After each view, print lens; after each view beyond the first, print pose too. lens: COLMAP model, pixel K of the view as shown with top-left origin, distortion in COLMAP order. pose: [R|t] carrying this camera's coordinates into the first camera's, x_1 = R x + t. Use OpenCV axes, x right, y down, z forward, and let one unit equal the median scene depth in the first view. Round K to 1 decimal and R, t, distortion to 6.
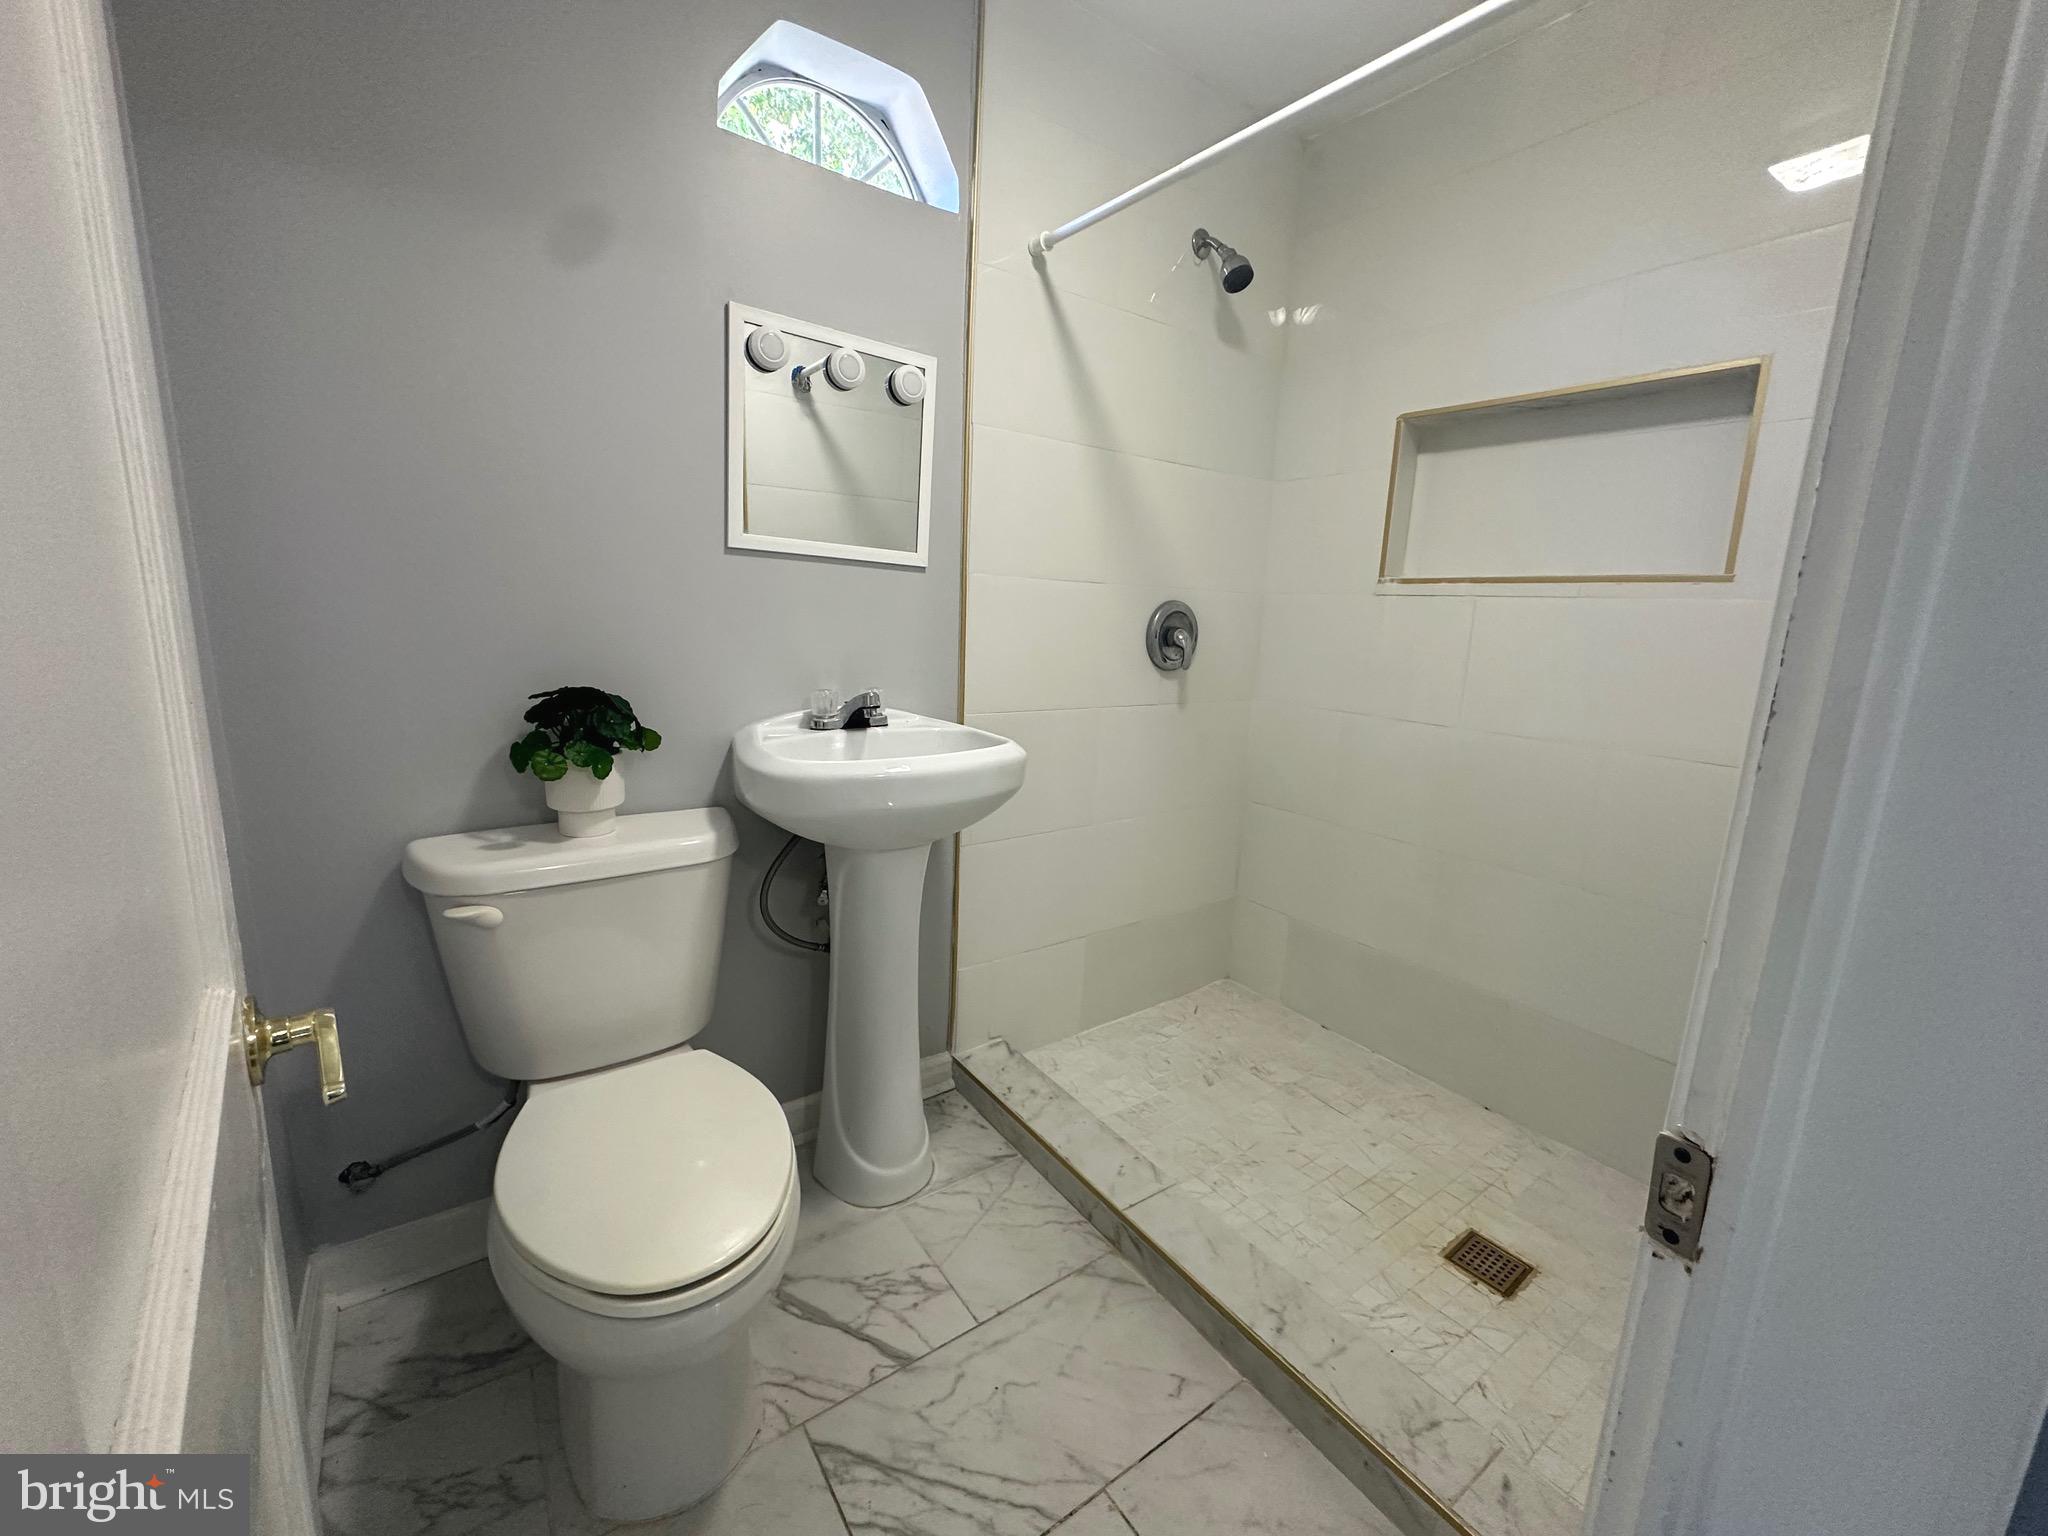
lens RADIAL K [[814.1, 0, 1024.0], [0, 814.1, 768.0], [0, 0, 1]] dist [-0.002101, 0.000082]
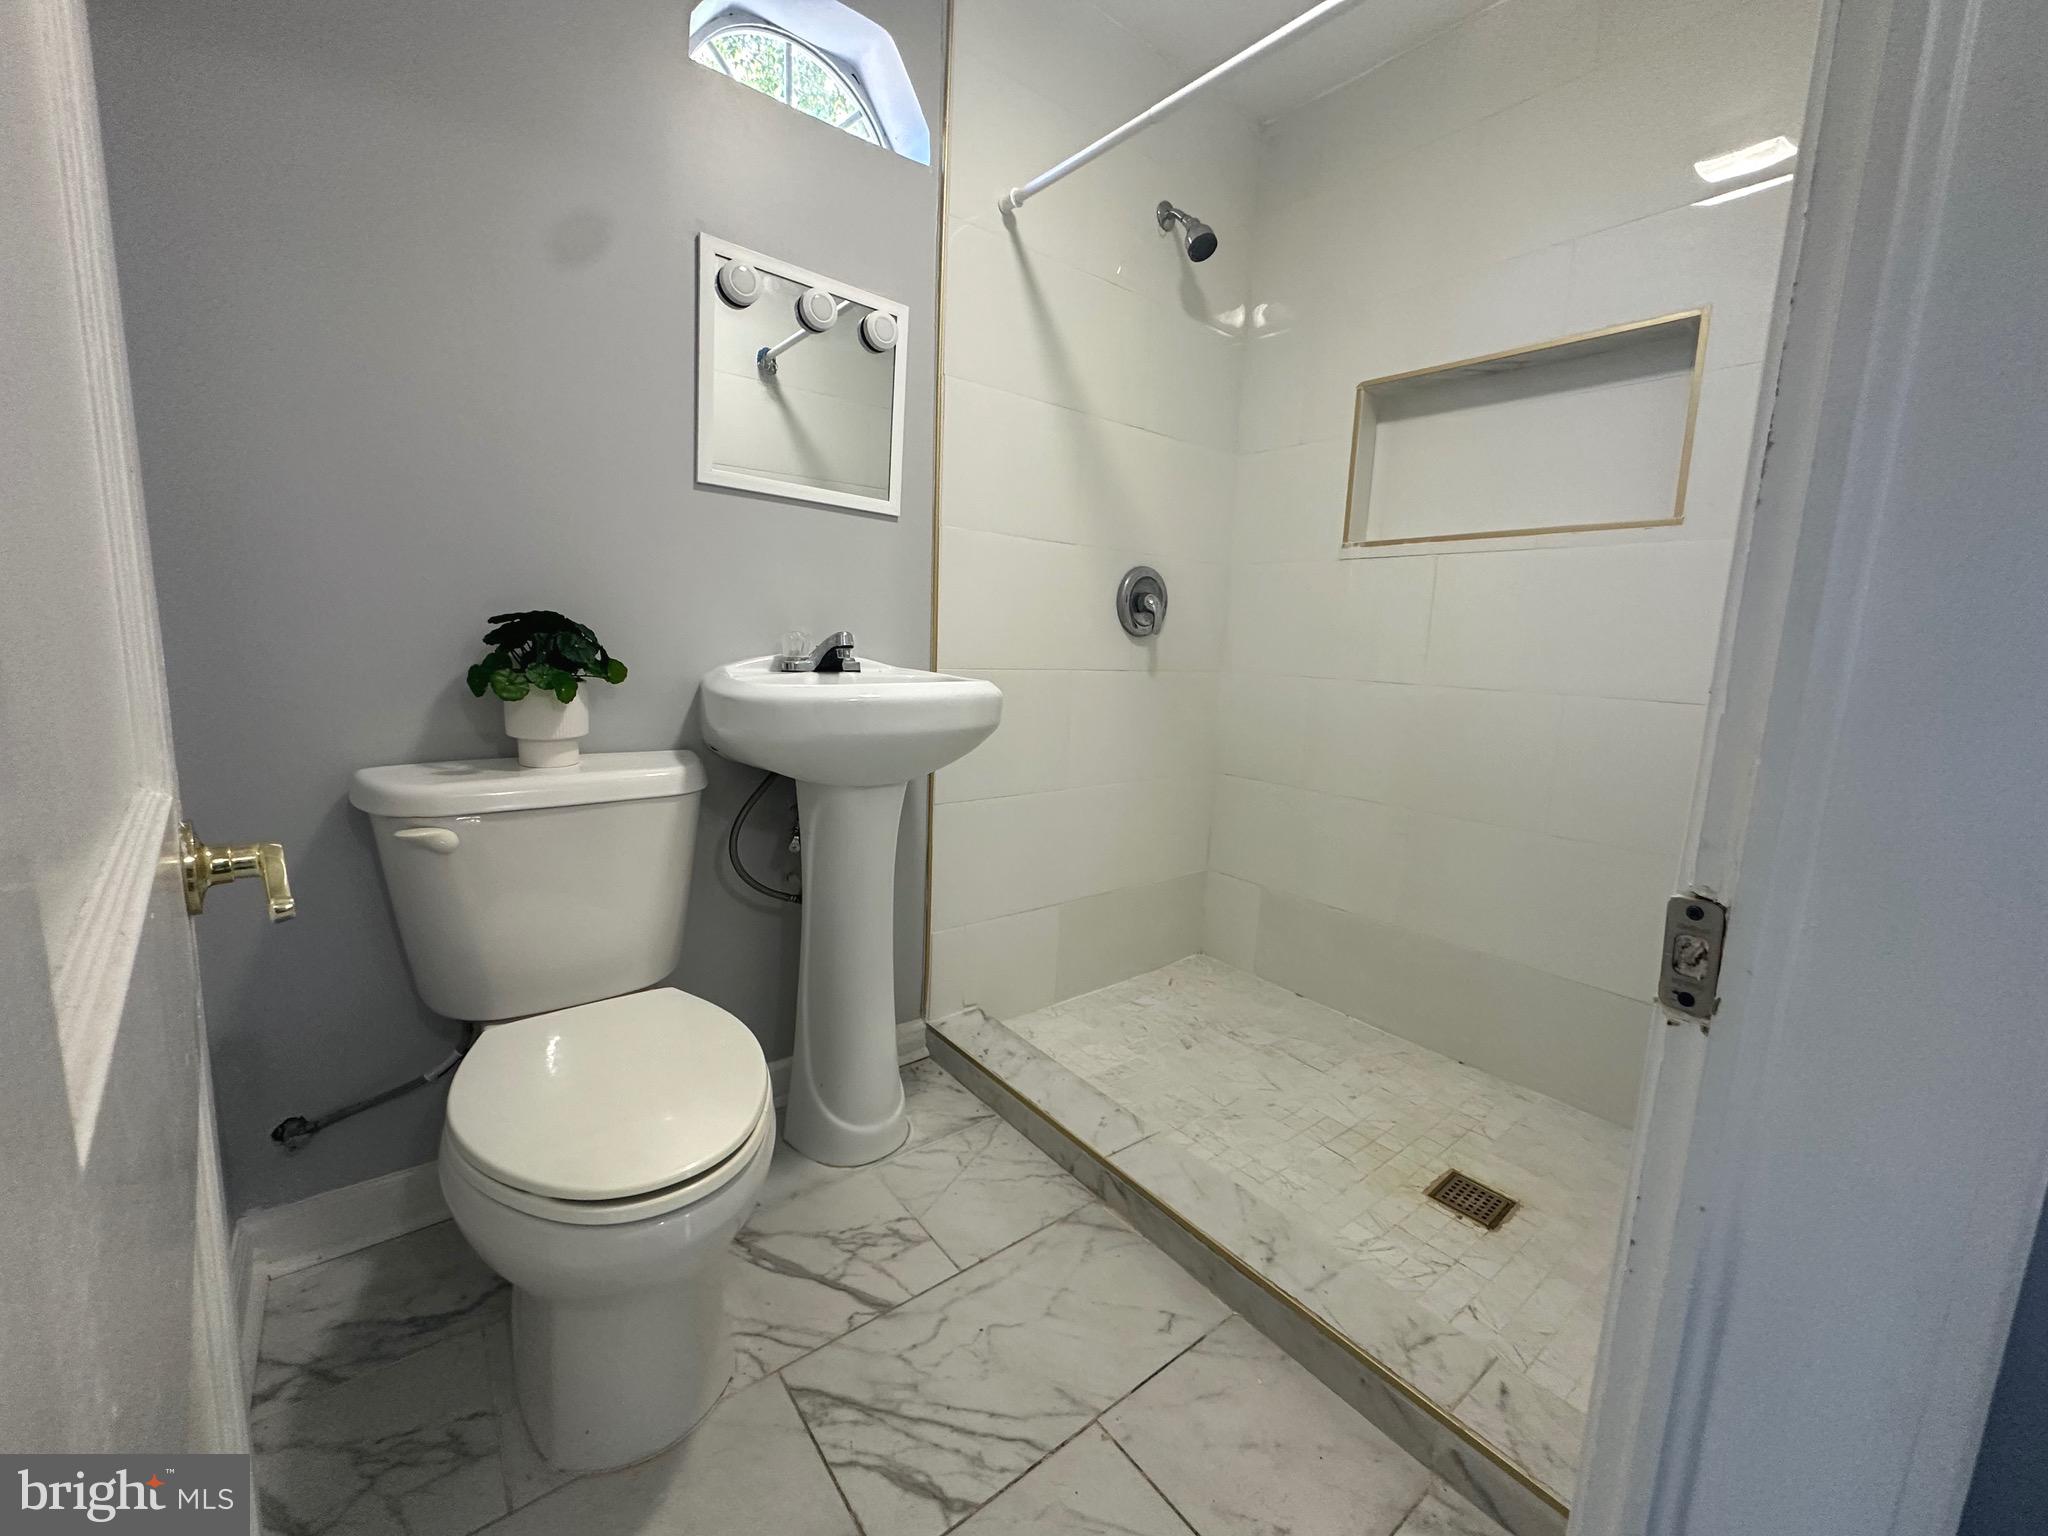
lens RADIAL K [[814.1, 0, 1024.0], [0, 814.1, 768.0], [0, 0, 1]] dist [-0.002101, 0.000082]
pose [[0.998875, -0.008521, 0.046641, -0.020624], [0.010087, 0.999390, -0.033445, 0.121618], [-0.046327, 0.033878, 0.998352, 0.014409]]
